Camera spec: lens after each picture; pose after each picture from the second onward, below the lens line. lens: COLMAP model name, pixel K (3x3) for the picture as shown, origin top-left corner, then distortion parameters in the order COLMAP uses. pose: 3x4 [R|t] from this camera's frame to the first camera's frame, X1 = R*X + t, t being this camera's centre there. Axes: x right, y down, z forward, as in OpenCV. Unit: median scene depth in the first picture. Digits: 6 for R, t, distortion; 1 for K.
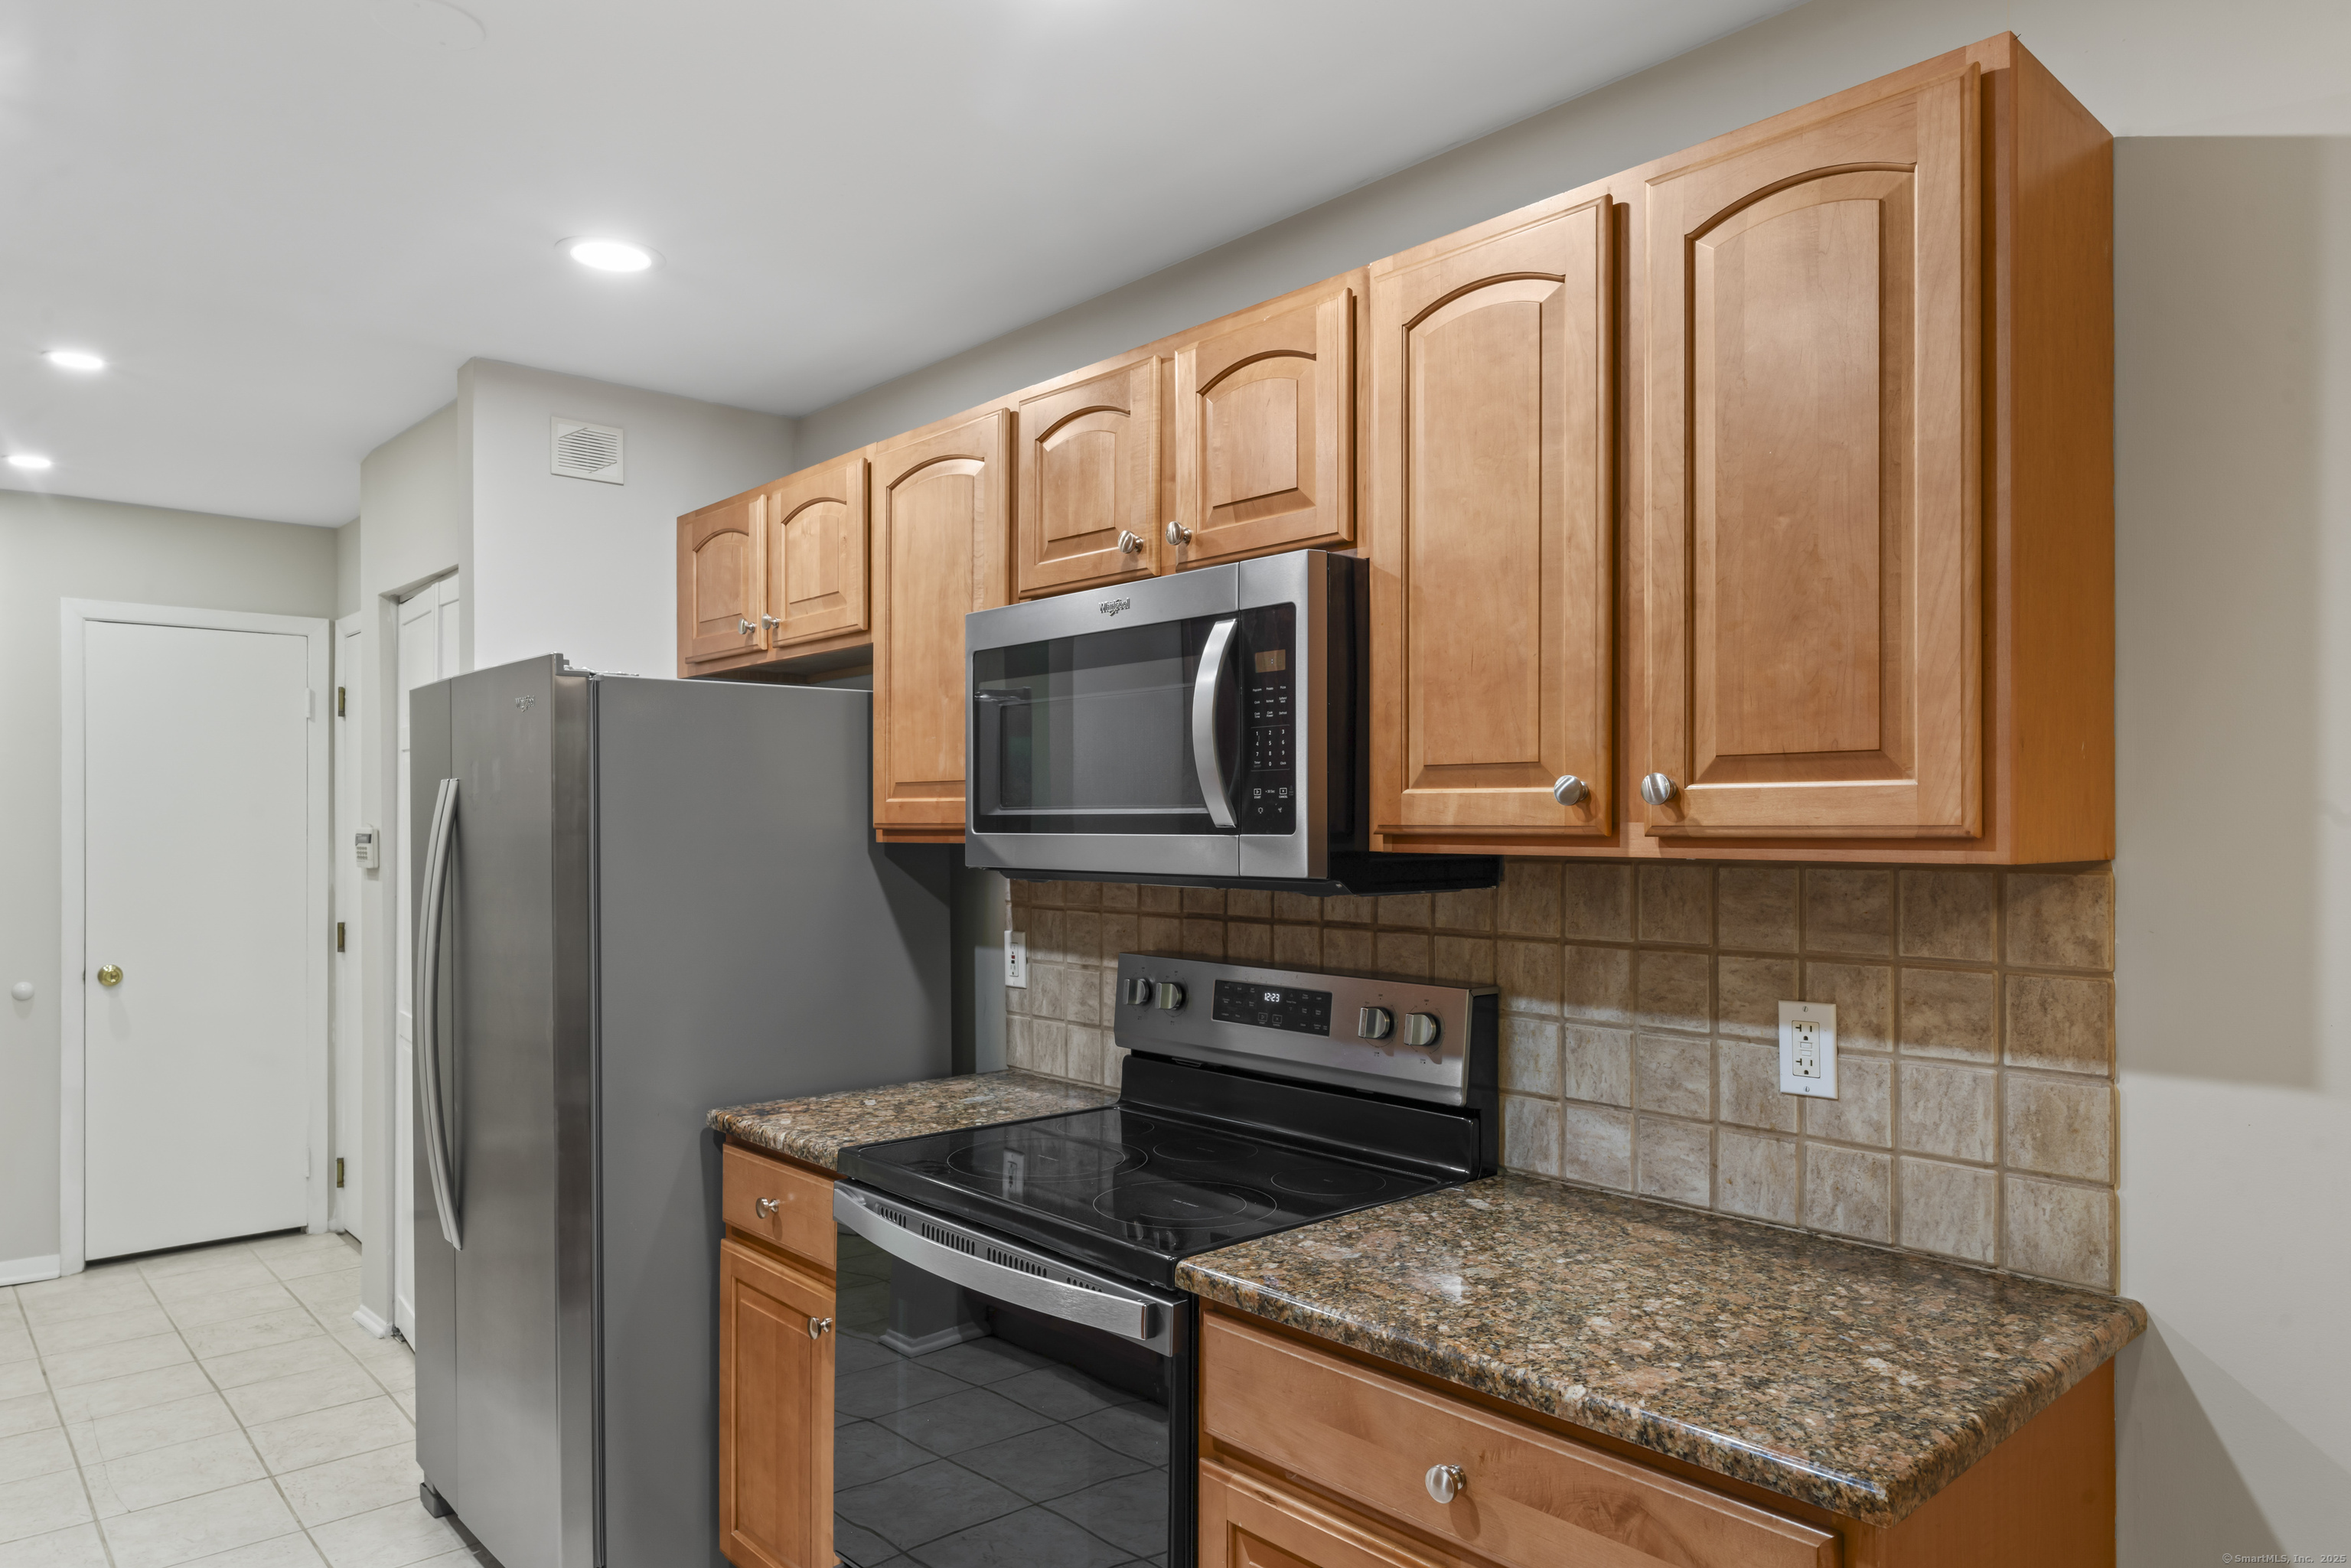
lens RADIAL K [[1472.2, 0, 1174.7], [0, 1472.2, 818.9], [0, 0, 1]] dist [0.000867, -0.000881]
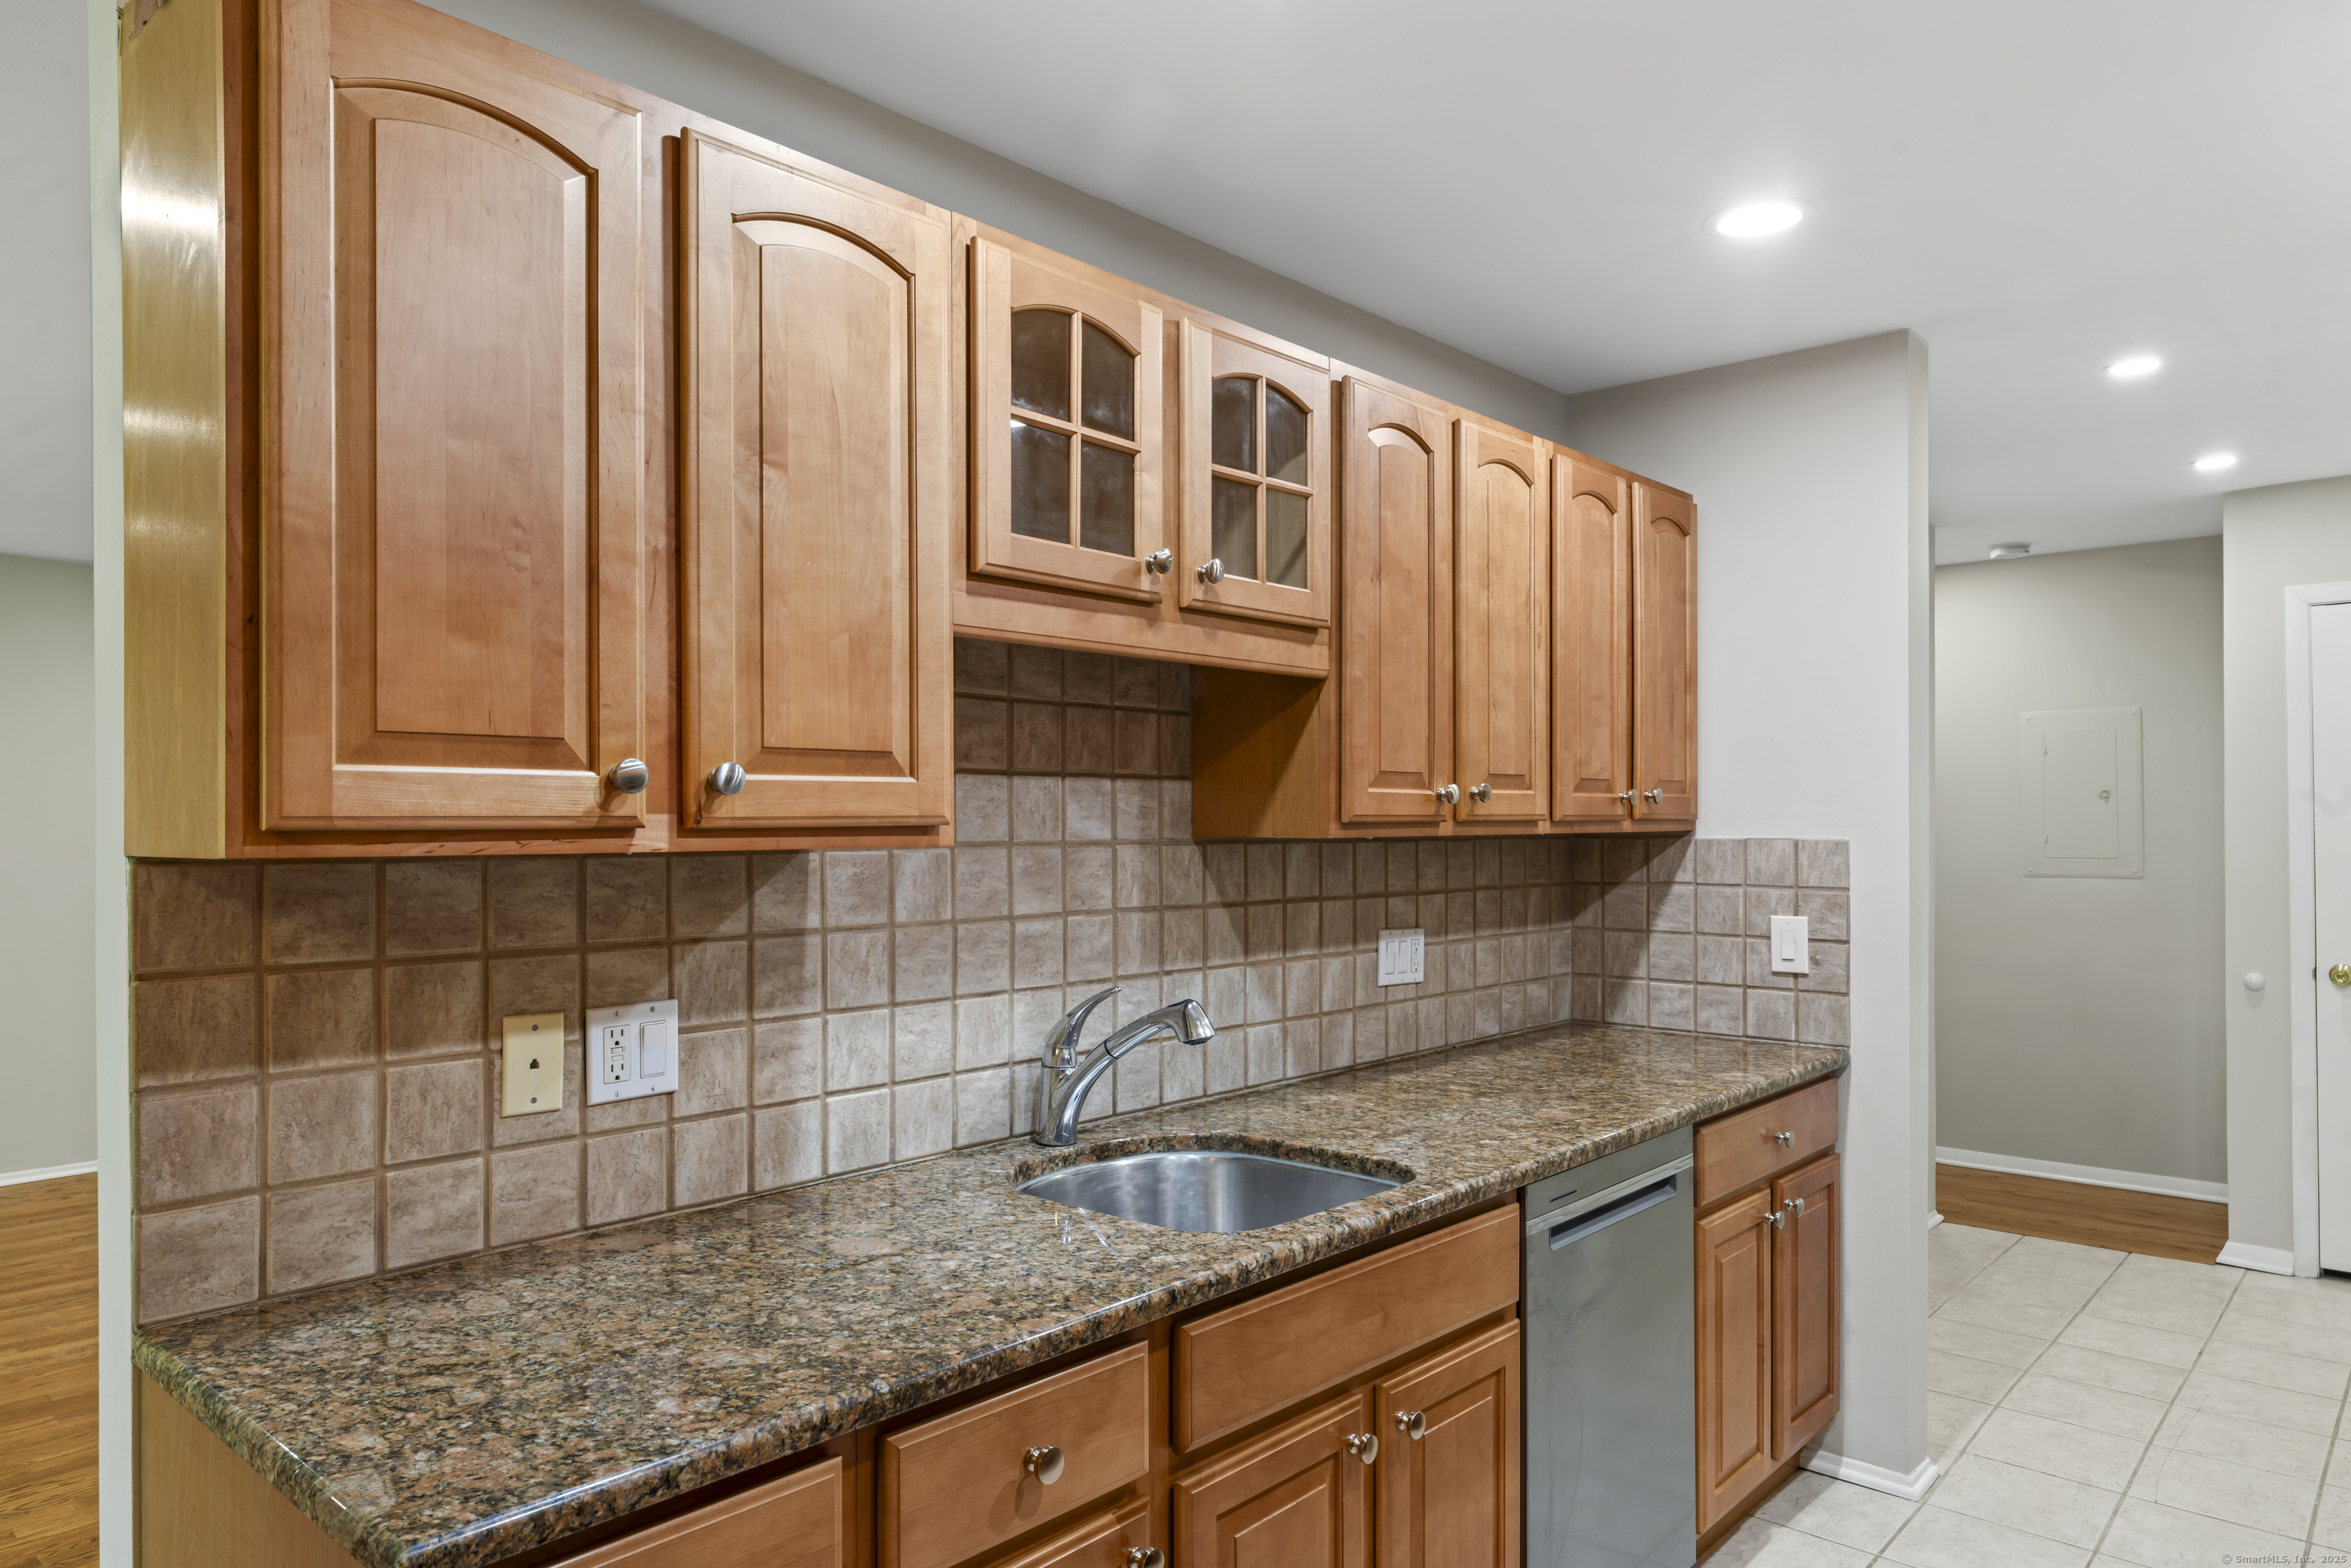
lens RADIAL K [[1473.2, 0, 1181.8], [0, 1473.2, 813.6], [0, 0, 1]] dist [-0.000202, -0.000207]
pose [[0.109123, -0.007653, -0.993999, 0.313142], [0.008691, 0.999939, -0.006745, 0.003894], [0.993990, -0.007903, 0.109183, 0.335418]]
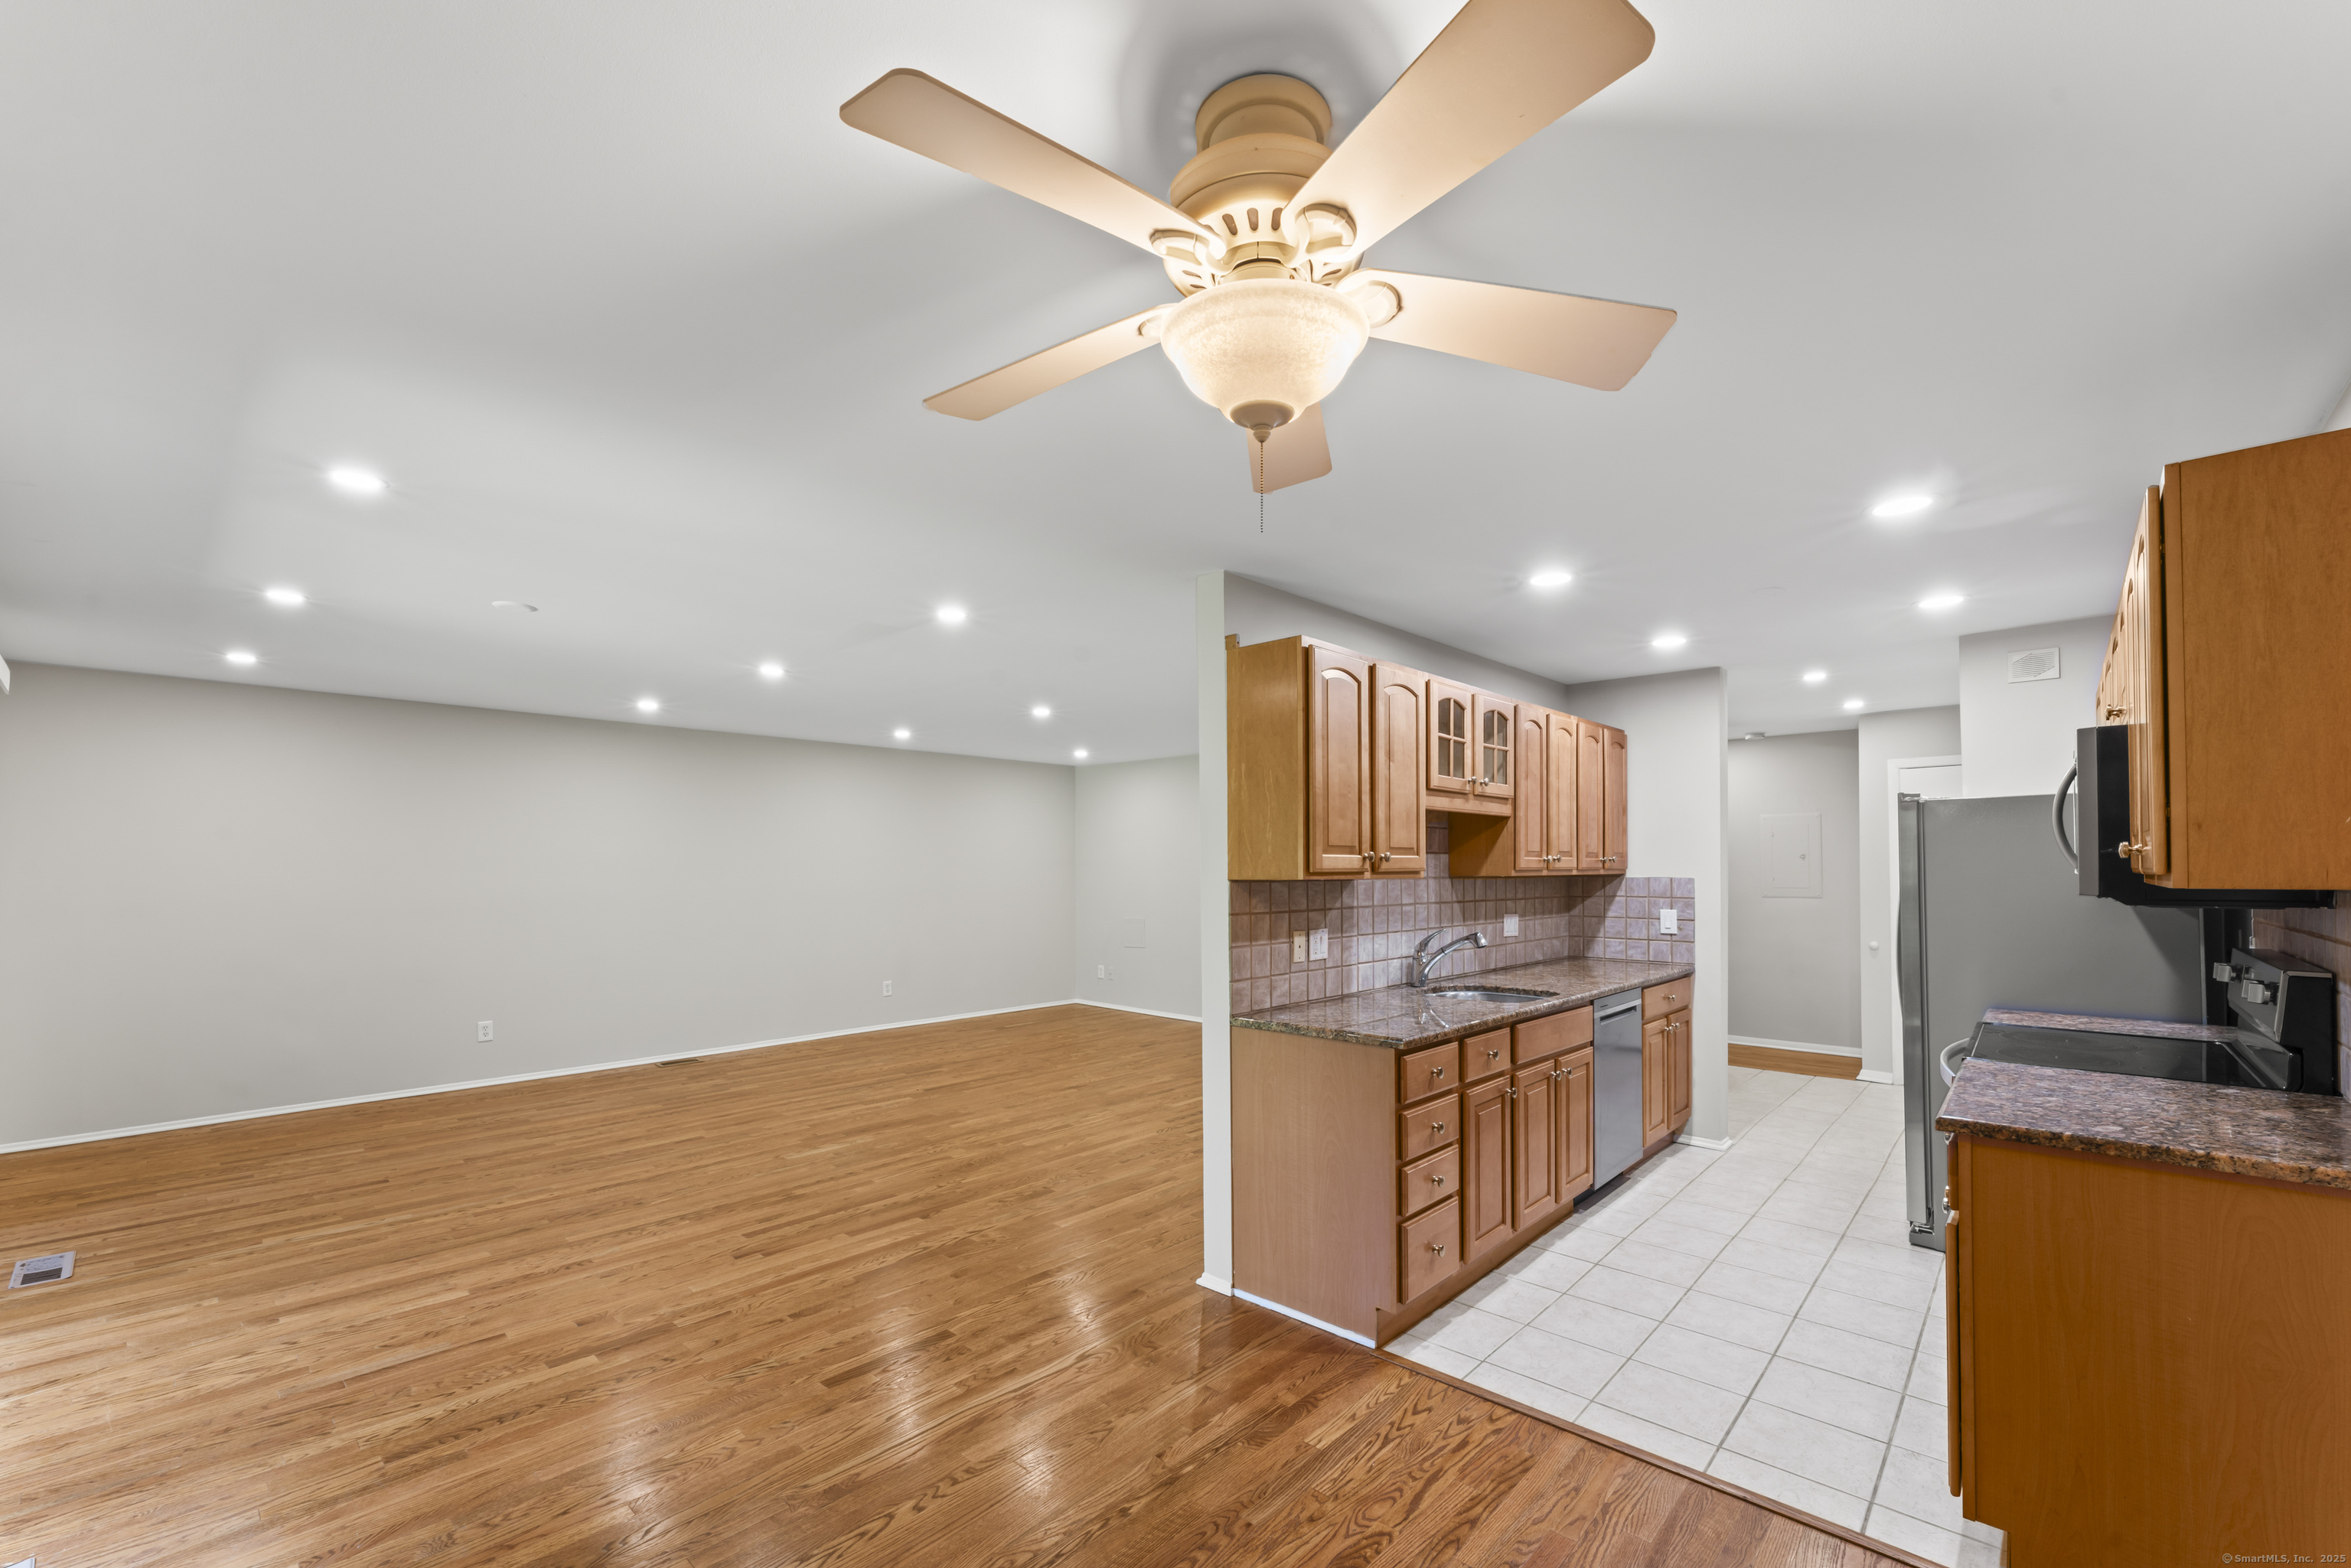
lens RADIAL K [[959.1, 0, 1188.7], [0, 959.1, 854.1], [0, 0, 1]] dist [-0.000812, 0.000029]
pose [[0.098157, -0.016129, -0.995040, 1.091968], [0.006518, 0.999858, -0.015564, -0.002531], [0.995150, -0.004958, 0.098248, -0.274412]]
